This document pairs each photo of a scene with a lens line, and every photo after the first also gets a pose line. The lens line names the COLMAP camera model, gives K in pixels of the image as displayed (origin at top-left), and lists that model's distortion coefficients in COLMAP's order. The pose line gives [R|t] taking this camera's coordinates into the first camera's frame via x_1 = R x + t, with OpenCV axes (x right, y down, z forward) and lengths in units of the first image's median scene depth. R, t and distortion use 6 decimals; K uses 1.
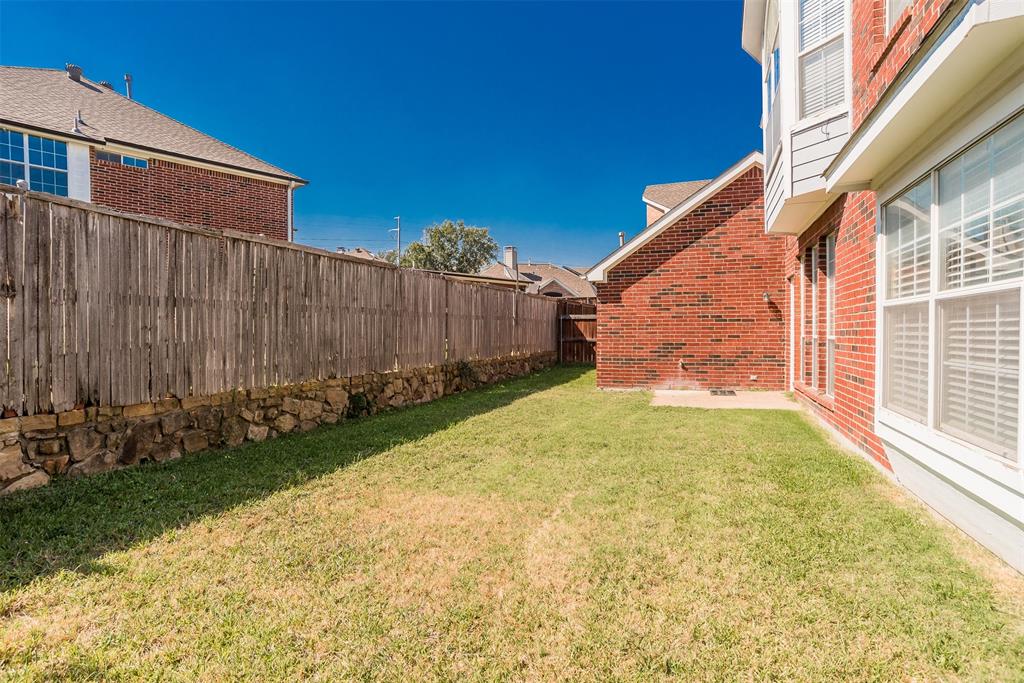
lens RADIAL K [[531.2, 0, 511.9], [0, 531.2, 338.0], [0, 0, 1]] dist [-0.025488, 0.004295]
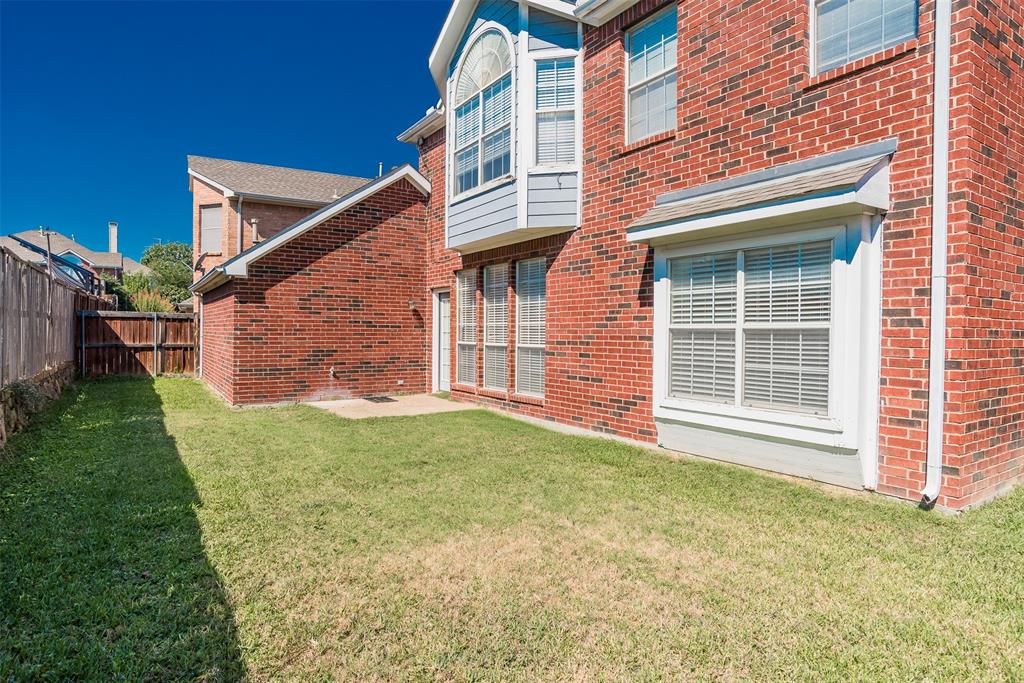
lens RADIAL K [[587.2, 0, 509.5], [0, 587.2, 339.7], [0, 0, 1]] dist [-0.032100, 0.000040]
pose [[0.608808, -0.003147, 0.793312, -0.310755], [0.000034, 0.999992, 0.003940, -0.012503], [-0.793318, -0.002372, 0.608803, 0.131334]]
